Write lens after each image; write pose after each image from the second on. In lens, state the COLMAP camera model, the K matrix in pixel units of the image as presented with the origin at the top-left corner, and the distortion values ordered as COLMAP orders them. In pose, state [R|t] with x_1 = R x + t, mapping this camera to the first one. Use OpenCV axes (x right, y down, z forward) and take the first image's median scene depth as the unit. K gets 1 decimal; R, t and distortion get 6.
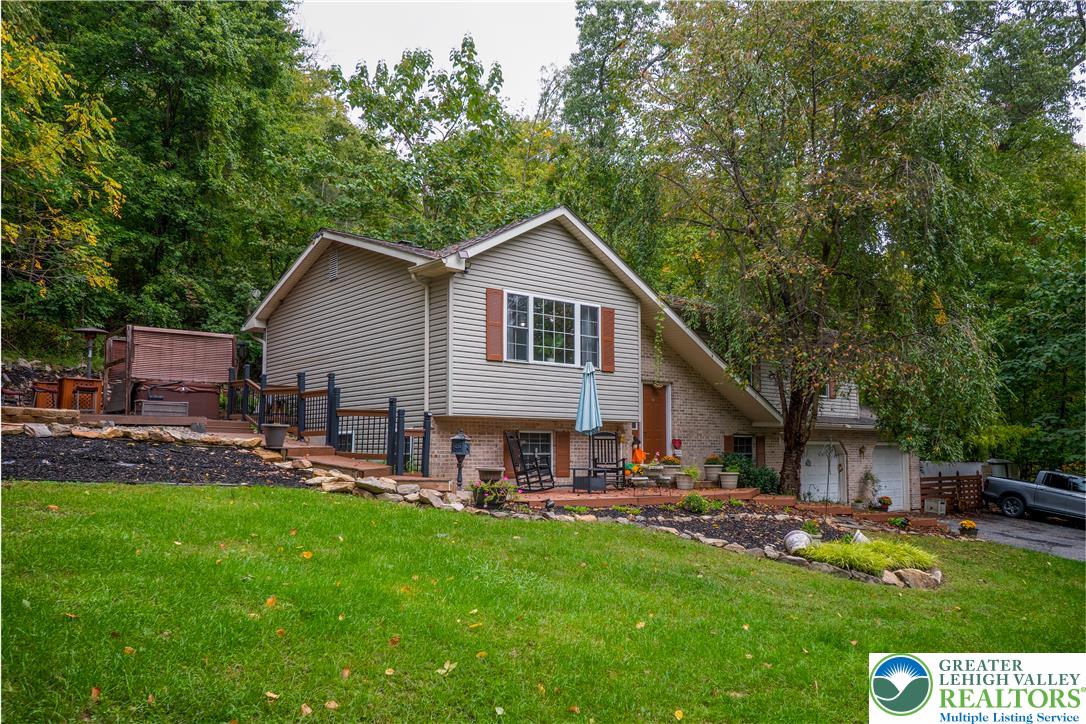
lens RADIAL K [[807.2, 0, 543.0], [0, 807.2, 362.0], [0, 0, 1]] dist [0.000435, 0.000583]
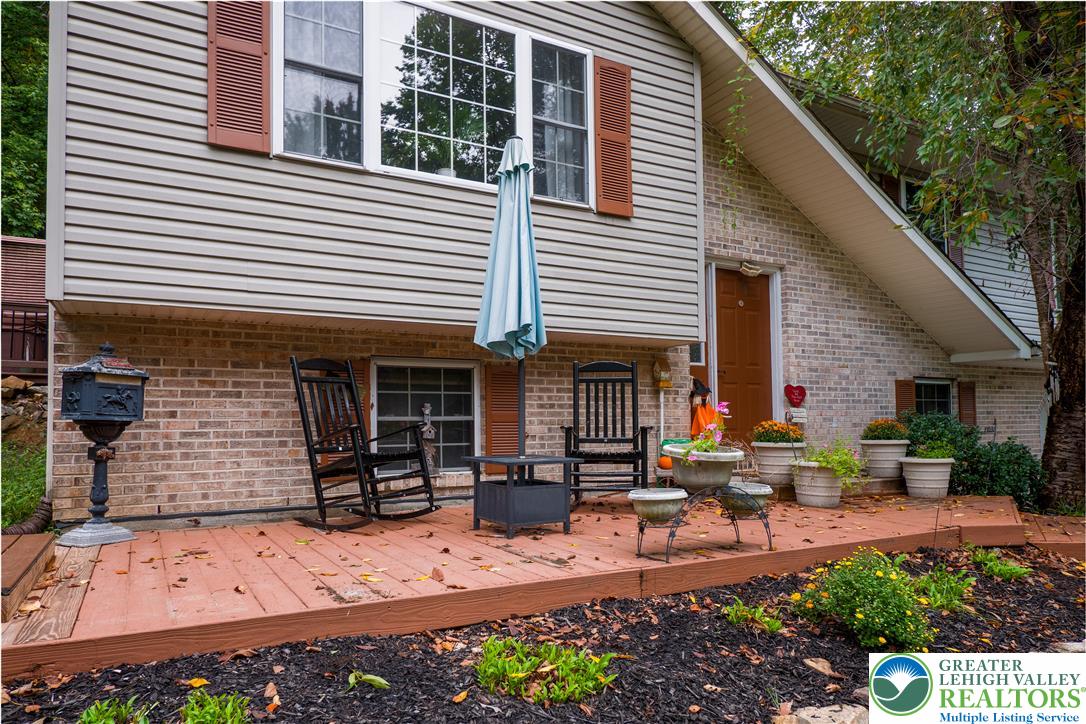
lens RADIAL K [[710.2, 0, 544.9], [0, 710.2, 385.6], [0, 0, 1]] dist [0.000466, 0.000063]
pose [[0.983720, -0.022160, -0.178339, 0.102689], [0.031936, 0.998129, 0.052135, 0.073868], [0.176850, -0.056982, 0.982587, 0.605629]]
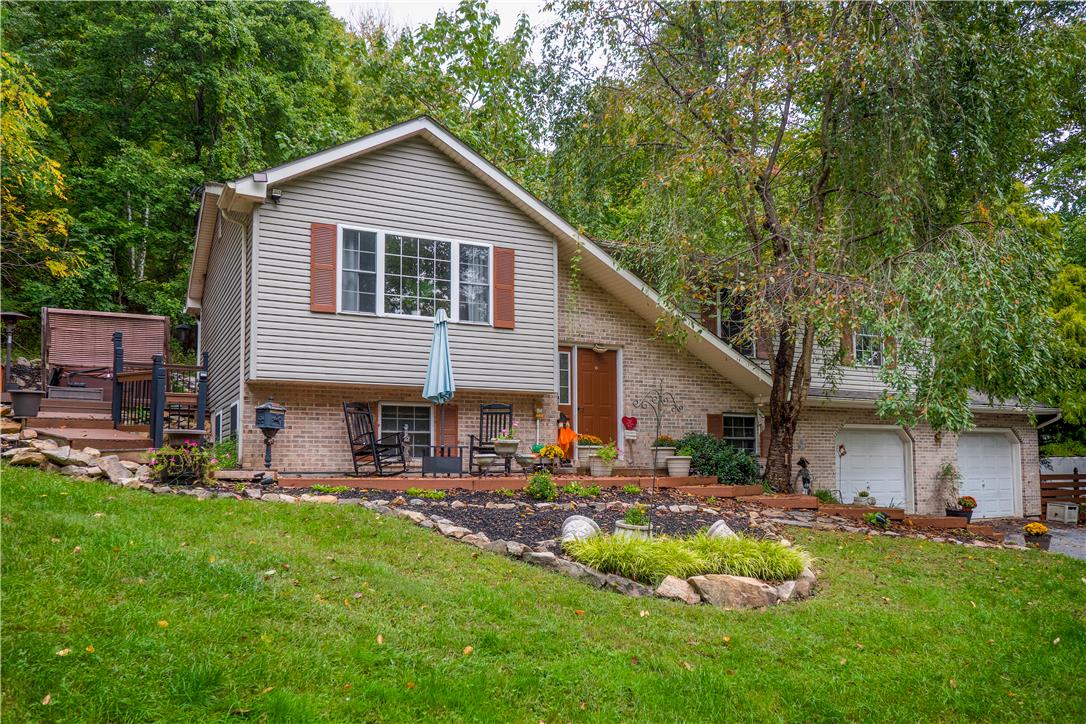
lens RADIAL K [[826.7, 0, 541.1], [0, 826.7, 386.4], [0, 0, 1]] dist [0.002796, 0.001049]
pose [[0.974359, -0.028192, -0.223227, 0.279892], [0.030485, 0.999512, 0.006831, 0.061265], [0.222926, -0.013461, 0.974743, 0.209449]]
